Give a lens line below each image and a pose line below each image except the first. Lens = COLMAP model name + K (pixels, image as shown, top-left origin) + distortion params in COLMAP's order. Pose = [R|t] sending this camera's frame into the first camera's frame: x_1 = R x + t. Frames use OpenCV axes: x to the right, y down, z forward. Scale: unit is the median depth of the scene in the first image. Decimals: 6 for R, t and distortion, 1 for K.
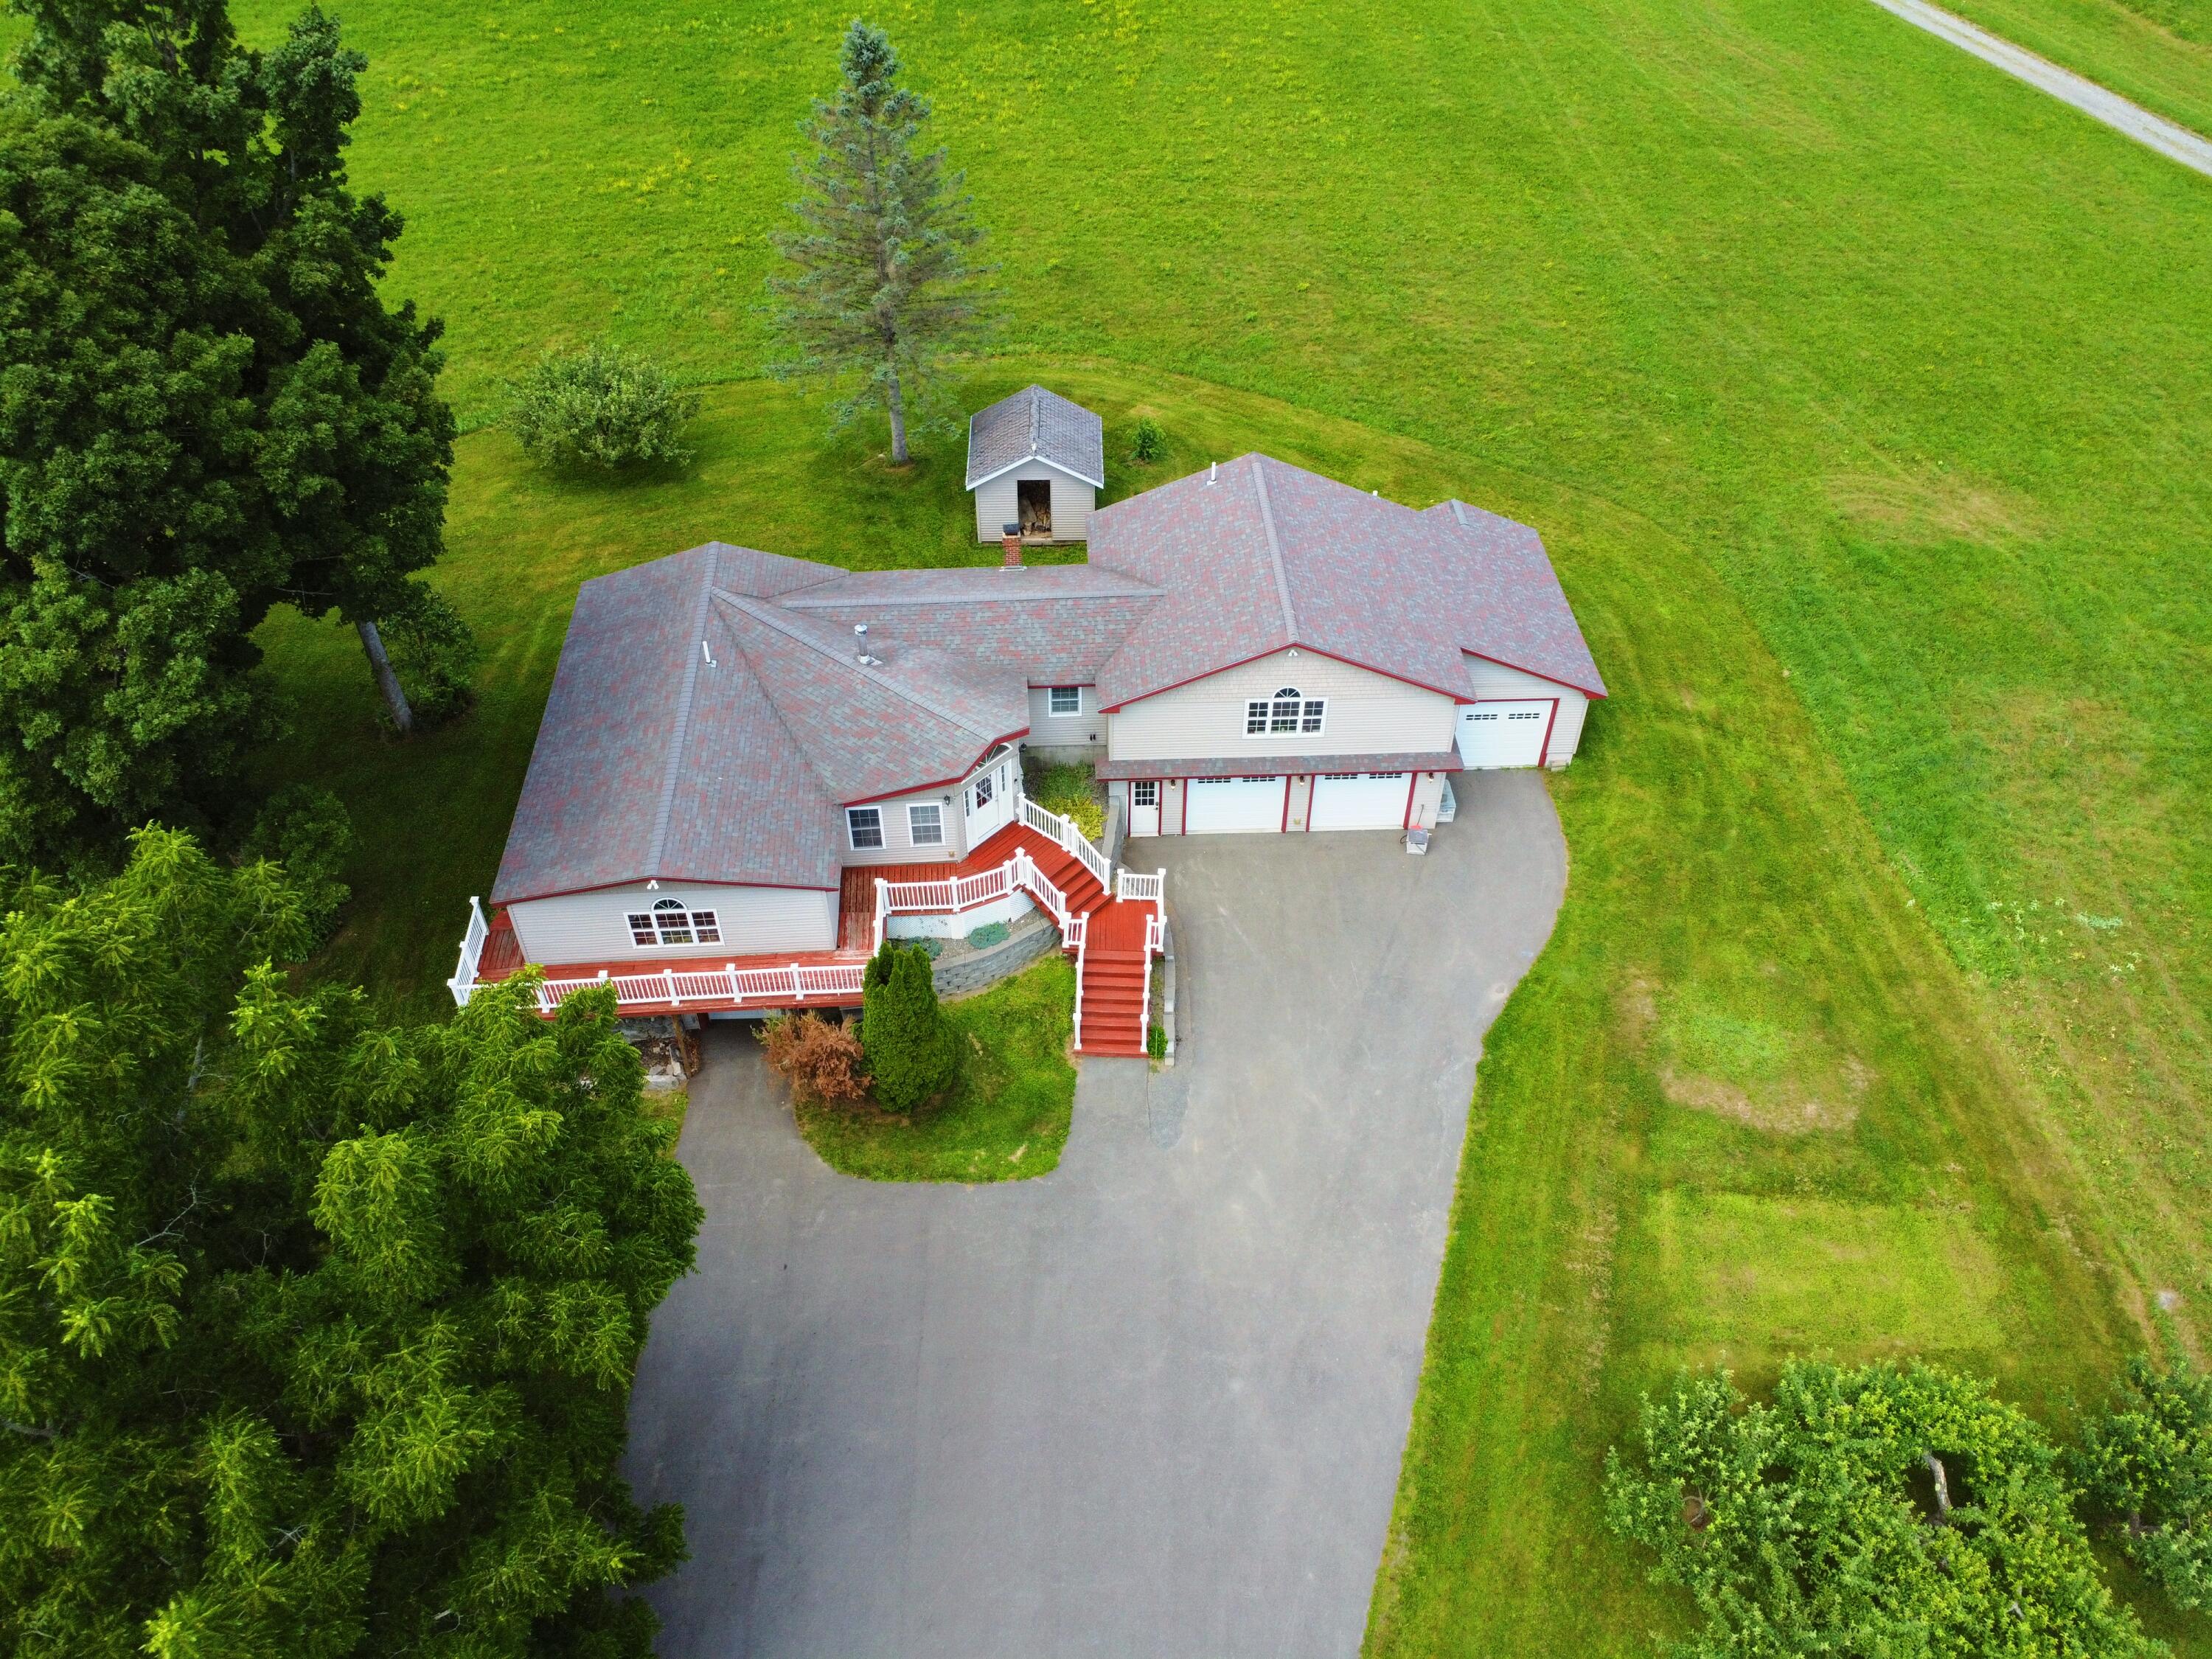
lens RADIAL K [[1633.9, 0, 1099.2], [0, 1633.9, 793.2], [0, 0, 1]] dist [-0.038172, -0.002683]
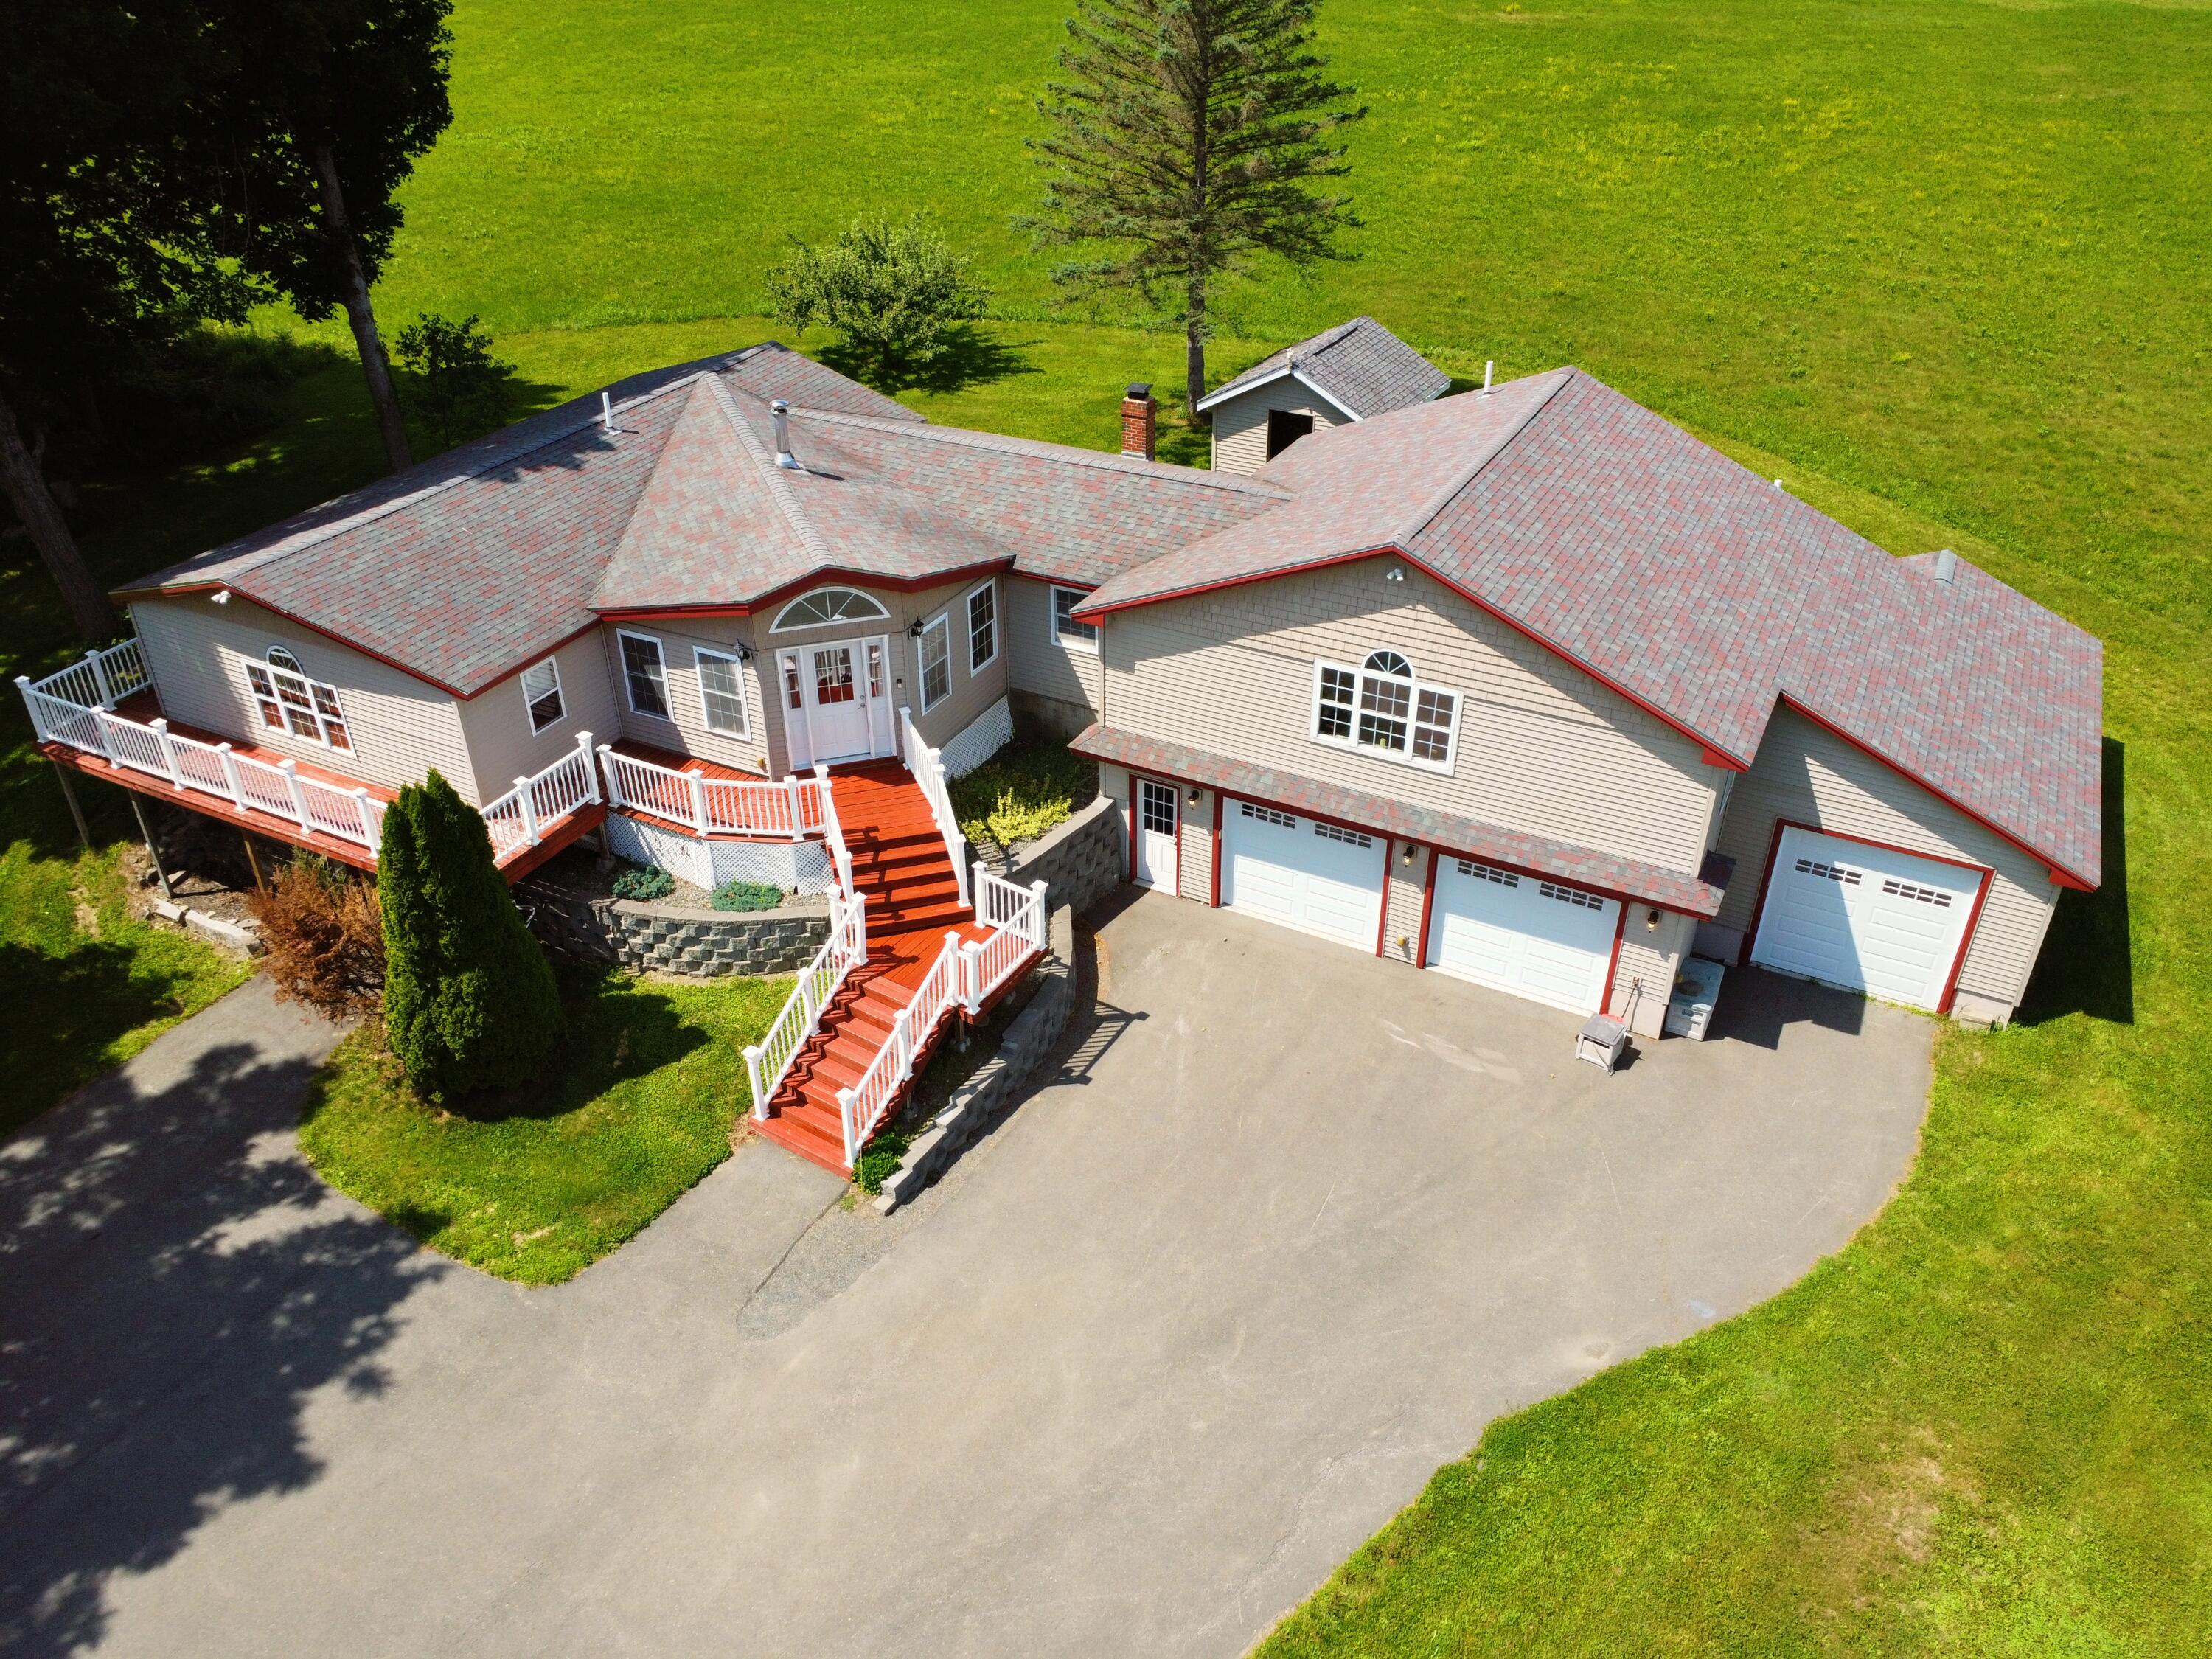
lens RADIAL K [[1594.4, 0, 1106.0], [0, 1594.4, 829.5], [0, 0, 1]] dist [-0.032010, 0.001413]
pose [[0.859677, 0.265933, -0.436159, 0.276465], [-0.335653, 0.937691, -0.089851, 0.067935], [0.385088, 0.223641, 0.895372, 0.502898]]
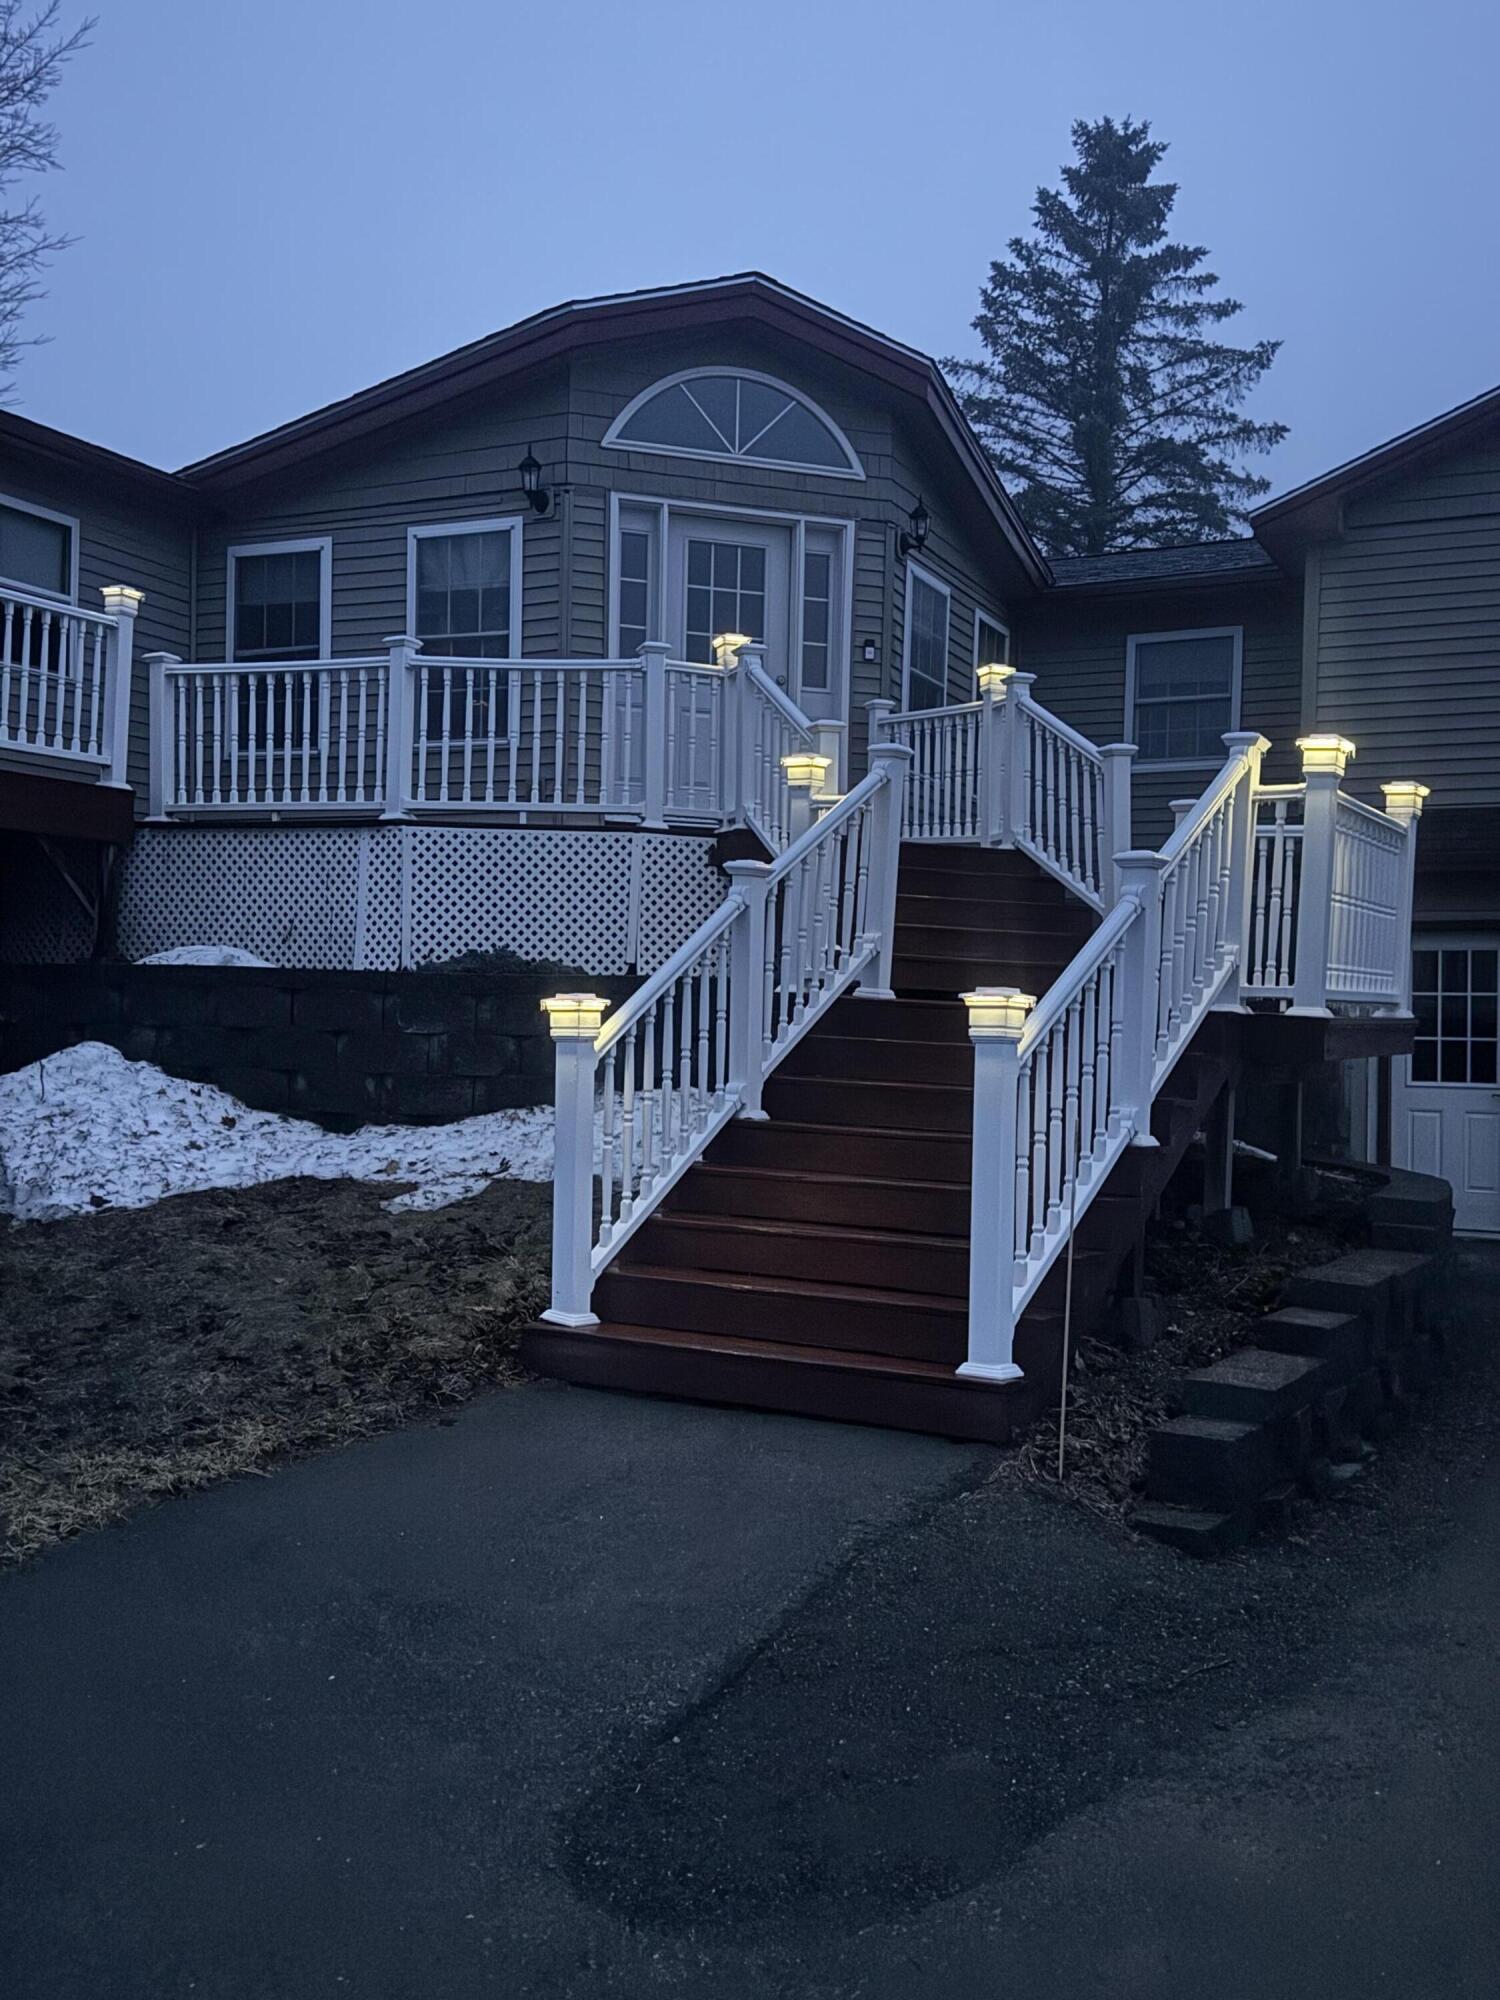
lens RADIAL K [[1799.0, 0, 750.0], [0, 1799.0, 1000.0], [0, 0, 1]] dist [0.133493, -0.304662]
pose [[0.874362, -0.006182, -0.485234, 0.069563], [-0.331122, 0.723374, -0.605878, 0.209740], [0.354751, 0.690429, 0.630444, 0.827976]]
